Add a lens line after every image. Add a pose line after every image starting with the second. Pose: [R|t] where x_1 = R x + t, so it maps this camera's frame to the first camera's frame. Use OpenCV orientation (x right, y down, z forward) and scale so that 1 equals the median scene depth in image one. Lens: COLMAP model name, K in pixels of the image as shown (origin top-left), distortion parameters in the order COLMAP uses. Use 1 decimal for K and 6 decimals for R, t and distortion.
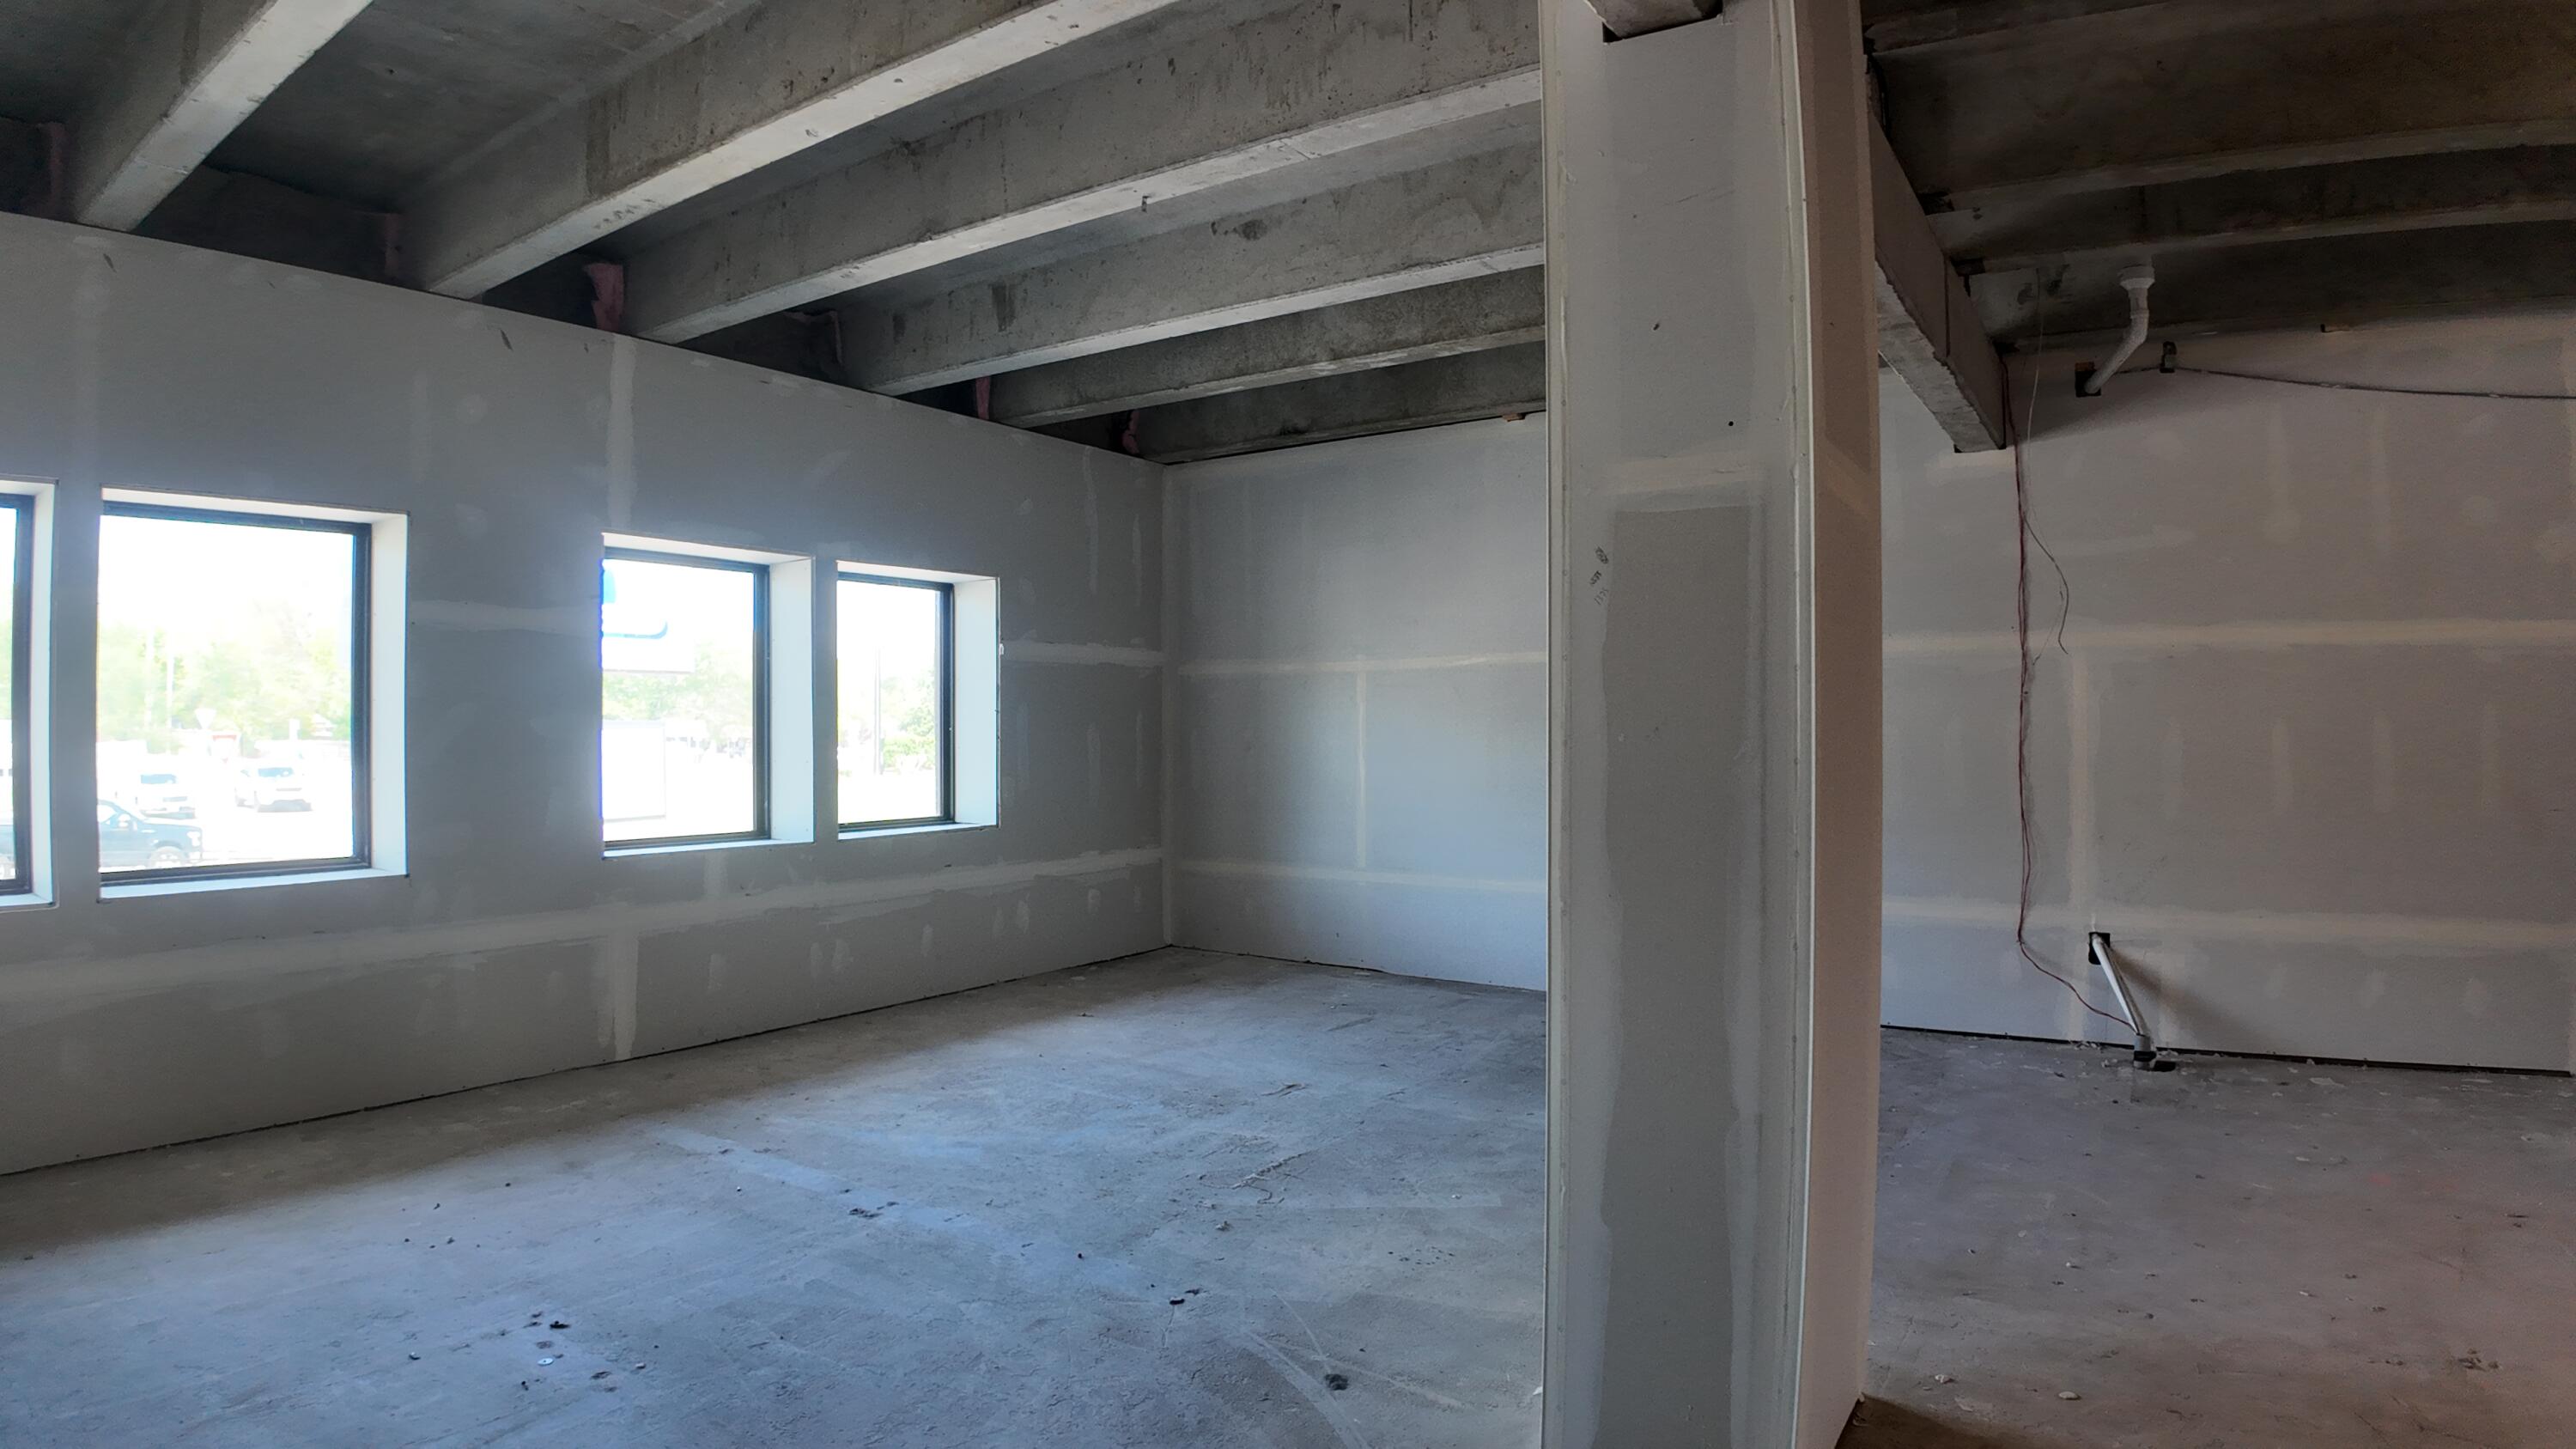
lens RADIAL K [[1365.0, 0, 1295.3], [0, 1365.0, 726.2], [0, 0, 1]] dist [-0.117057, -0.000761]
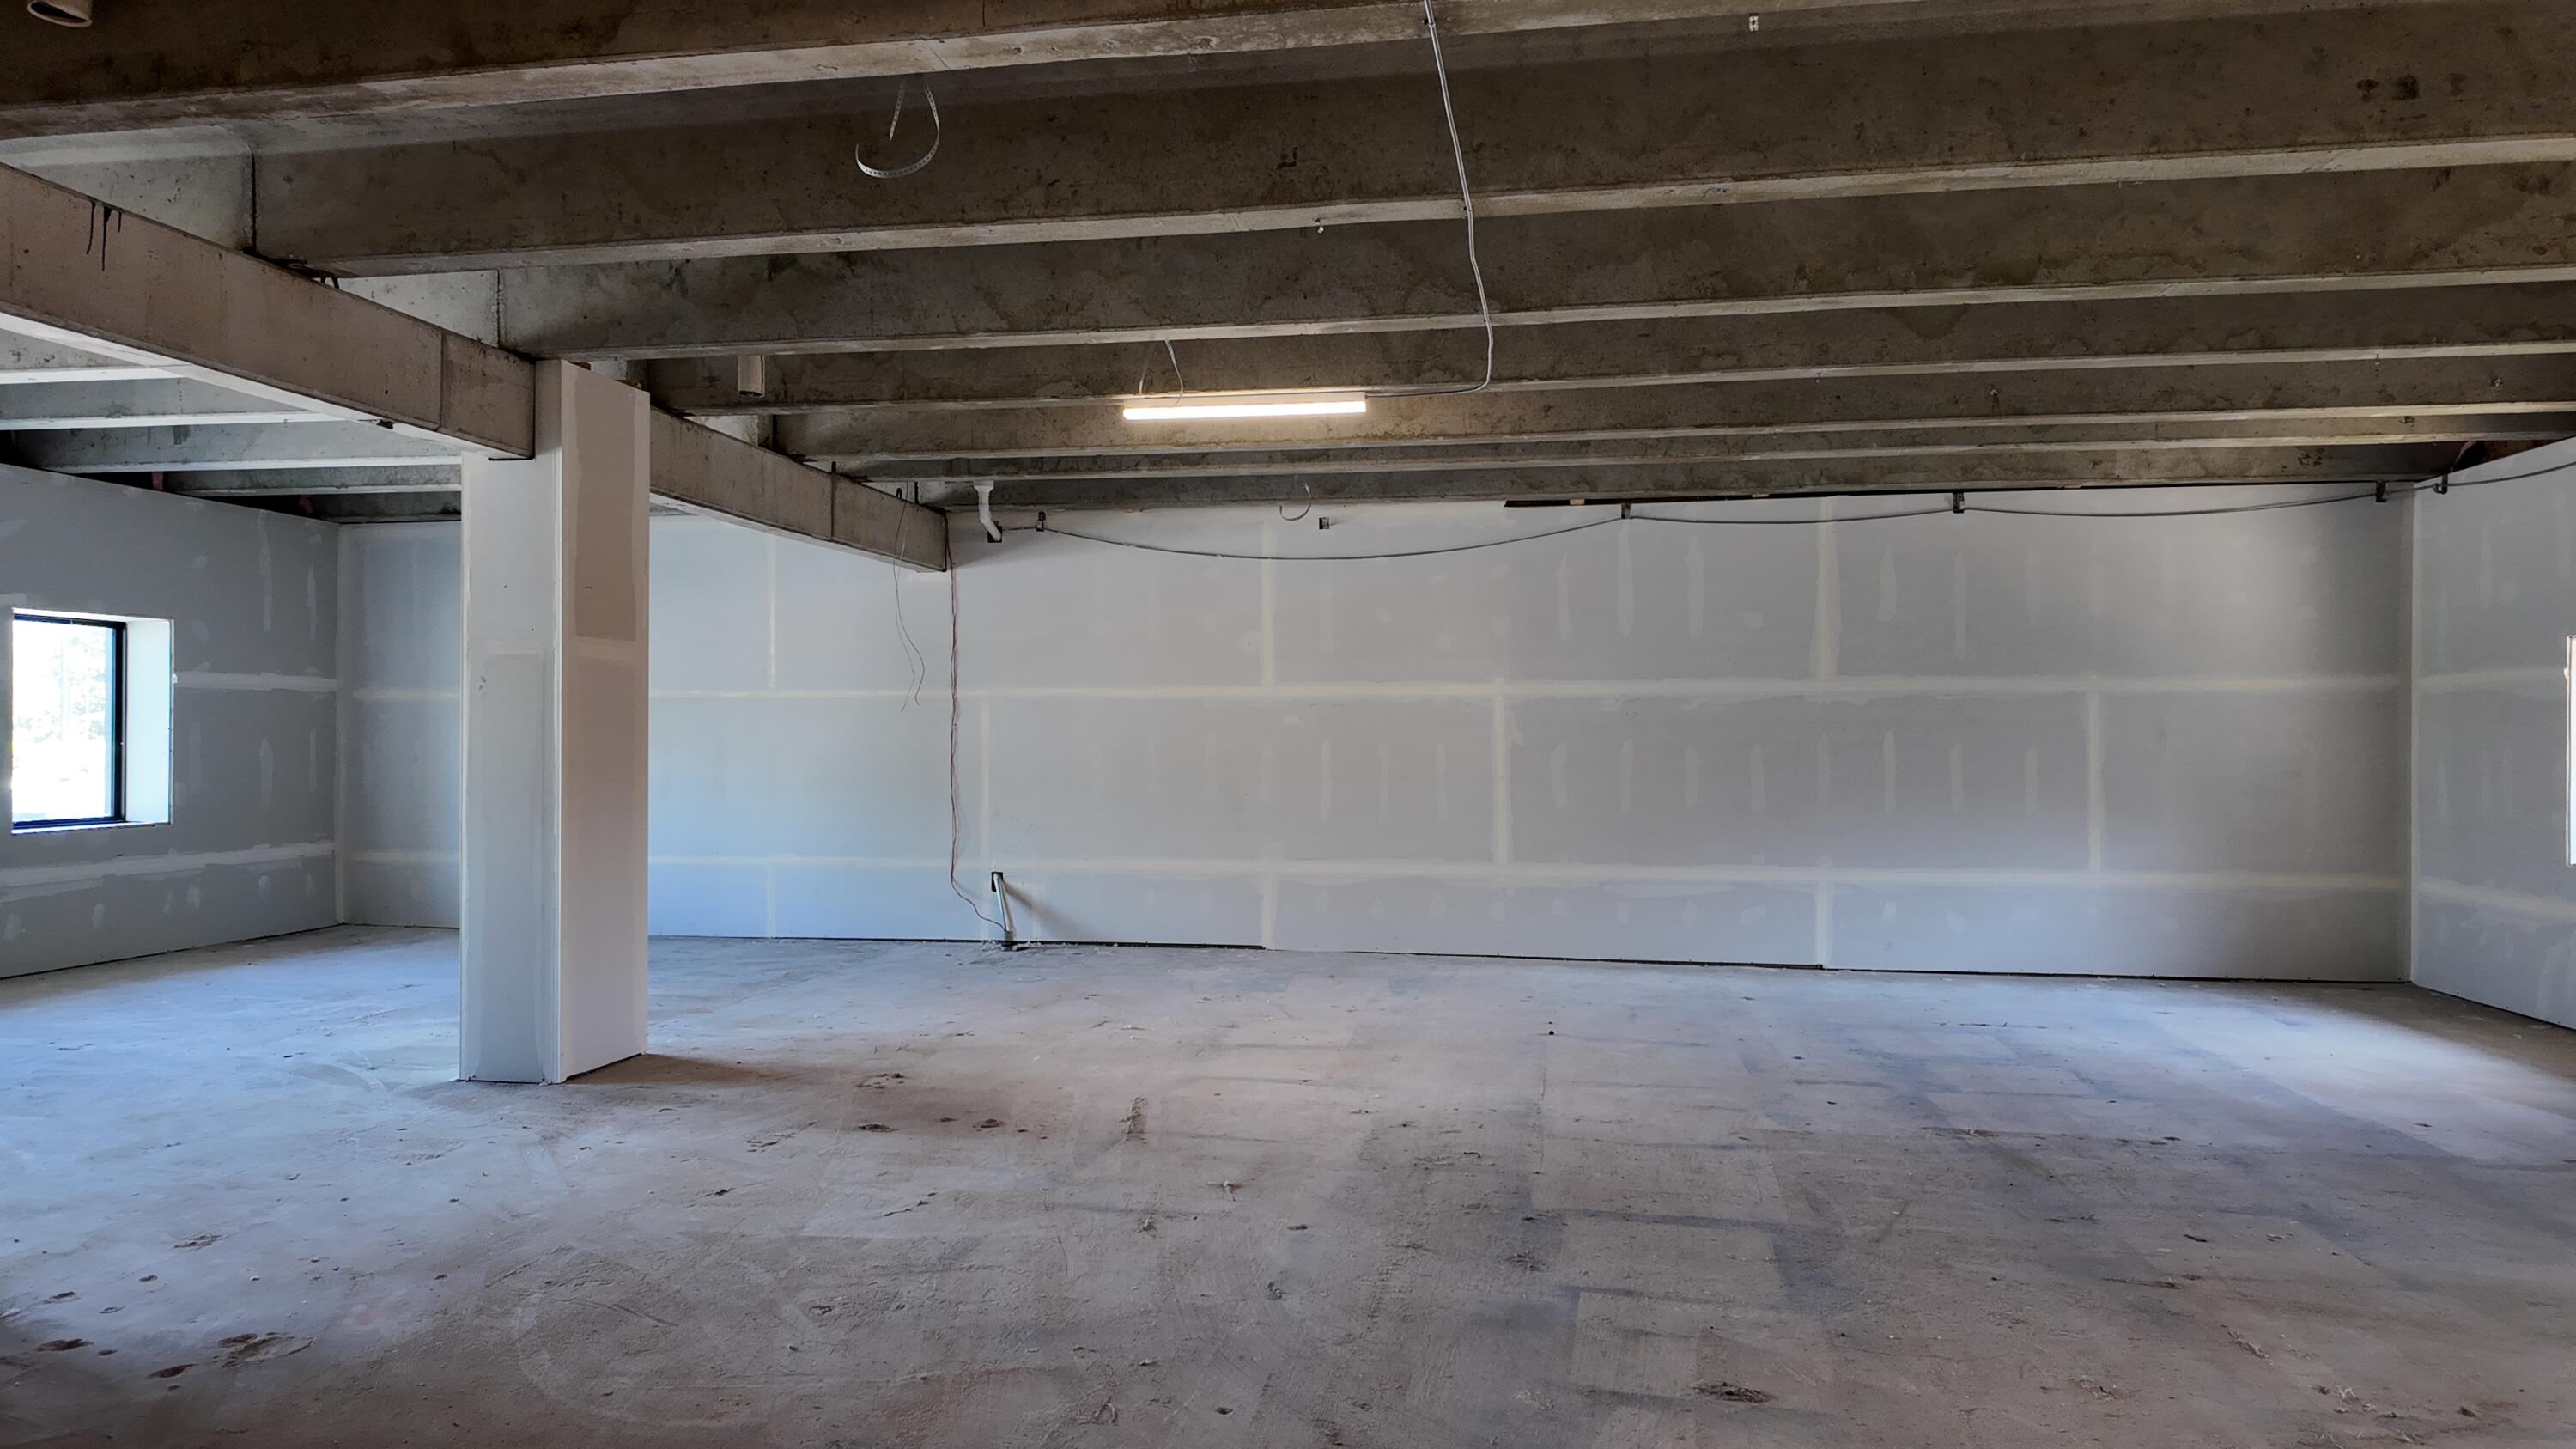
lens RADIAL K [[1503.2, 0, 1288.4], [0, 1503.2, 730.5], [0, 0, 1]] dist [0.069446, -0.063418]
pose [[0.912256, 0.008290, 0.409536, 0.153678], [-0.005665, 0.999955, -0.007624, -0.005184], [-0.409581, 0.004635, 0.912262, -0.767984]]
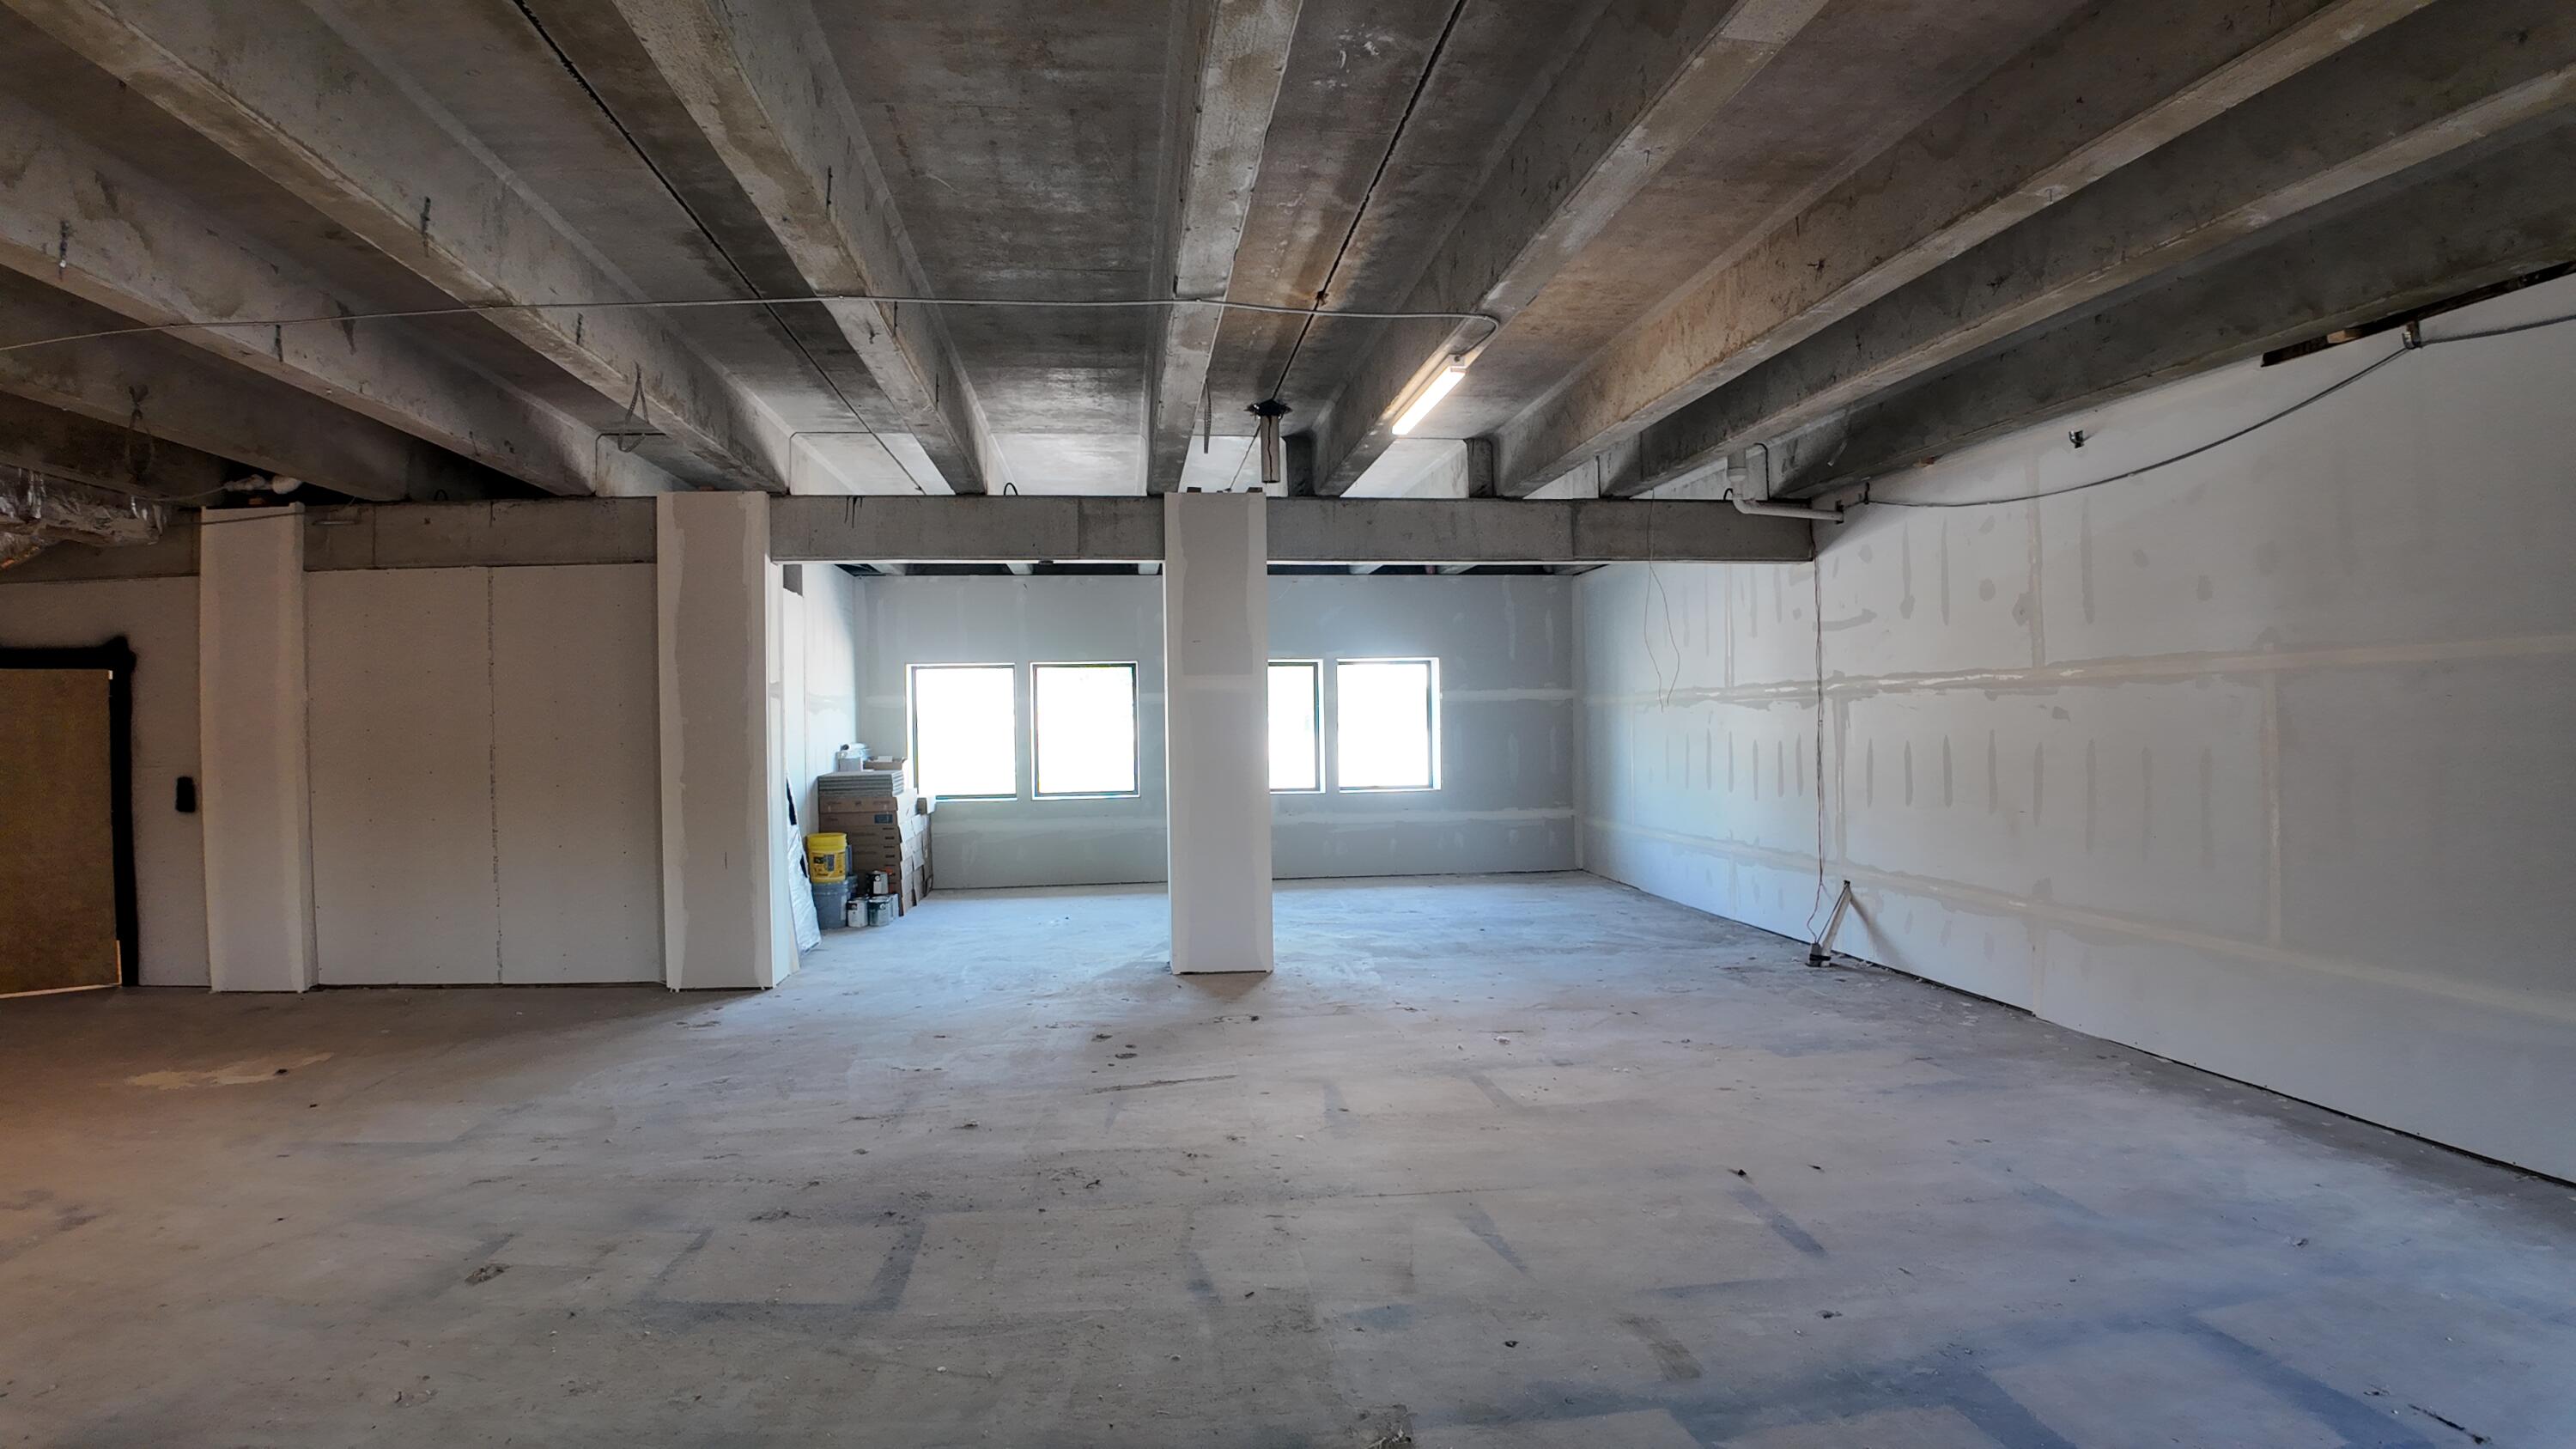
lens RADIAL K [[1365.0, 0, 1295.3], [0, 1365.0, 726.2], [0, 0, 1]] dist [-0.117057, -0.000761]
pose [[0.655128, -0.002677, -0.755513, 1.218547], [0.009488, 0.999944, 0.004684, -0.028707], [0.755458, -0.010237, 0.655117, -0.435901]]
